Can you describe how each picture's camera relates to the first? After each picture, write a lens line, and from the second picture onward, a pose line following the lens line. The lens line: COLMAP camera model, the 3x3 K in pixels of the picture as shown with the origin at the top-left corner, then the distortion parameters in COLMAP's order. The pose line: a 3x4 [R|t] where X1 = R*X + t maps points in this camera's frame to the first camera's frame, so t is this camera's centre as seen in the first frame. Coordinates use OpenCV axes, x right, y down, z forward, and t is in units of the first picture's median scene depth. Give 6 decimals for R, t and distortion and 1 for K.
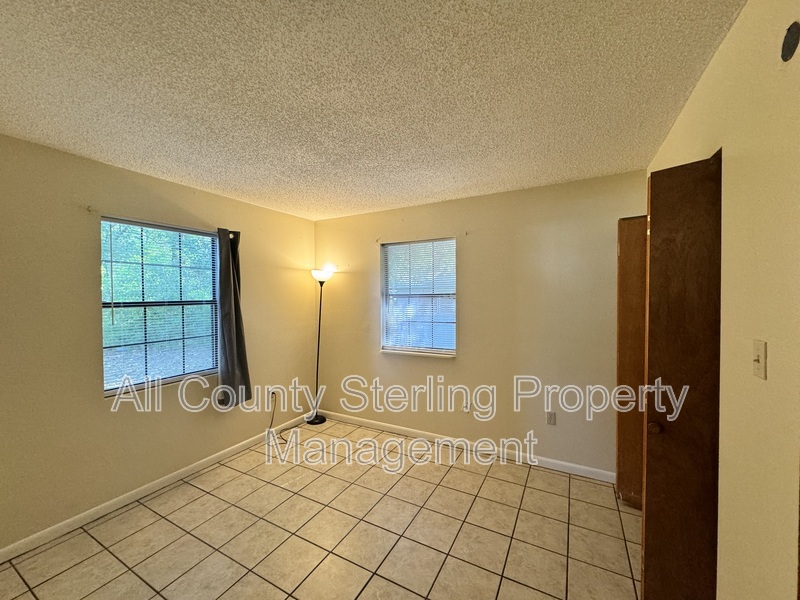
lens RADIAL K [[318.4, 0, 400.0], [0, 318.4, 300.0], [0, 0, 1]] dist [-0.002901, 0.000014]
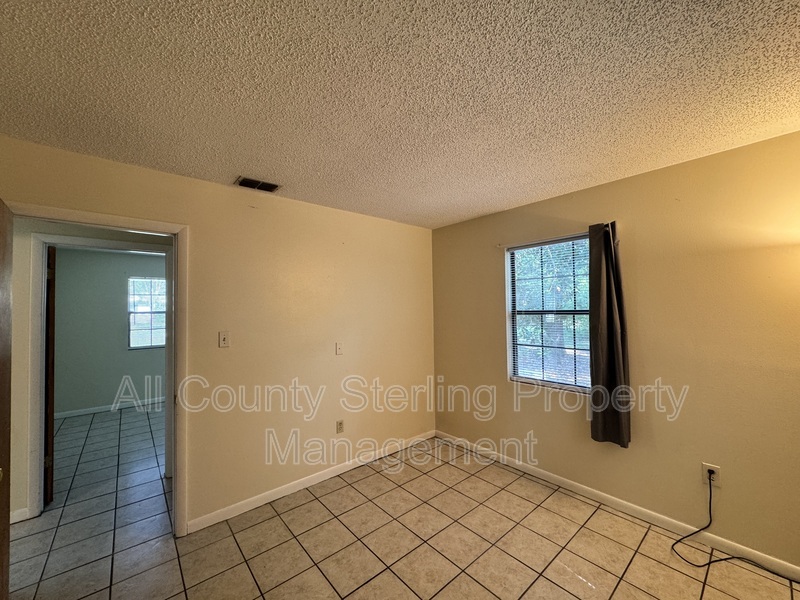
lens RADIAL K [[318.4, 0, 400.0], [0, 318.4, 300.0], [0, 0, 1]] dist [-0.002901, 0.000014]
pose [[-0.352377, -0.011157, -0.935792, 0.473128], [-0.000124, 0.999929, -0.011875, -0.018876], [0.935858, -0.004069, -0.352354, 0.937106]]
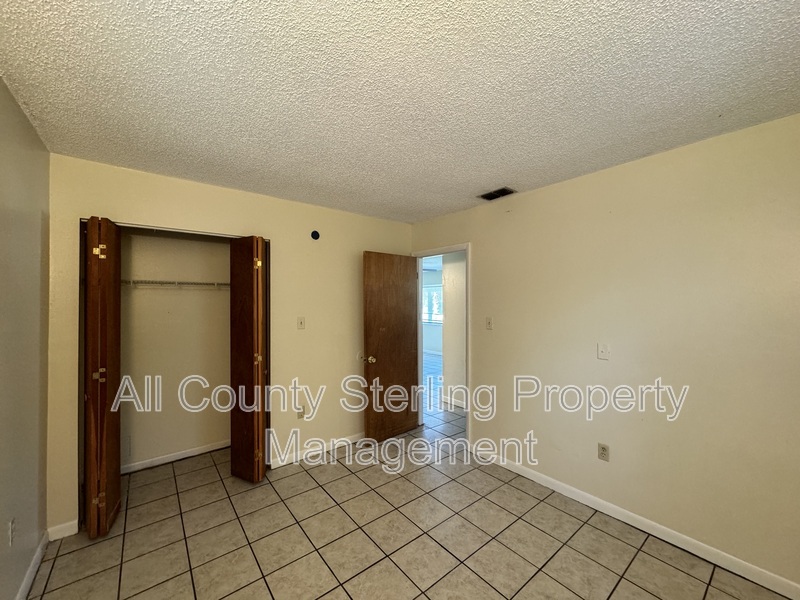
lens RADIAL K [[318.4, 0, 400.0], [0, 318.4, 300.0], [0, 0, 1]] dist [-0.002901, 0.000014]
pose [[-0.922725, 0.011538, 0.385287, -0.381074], [0.015593, 0.999851, 0.007400, -0.016135], [-0.385145, 0.012836, -0.922767, 1.373599]]
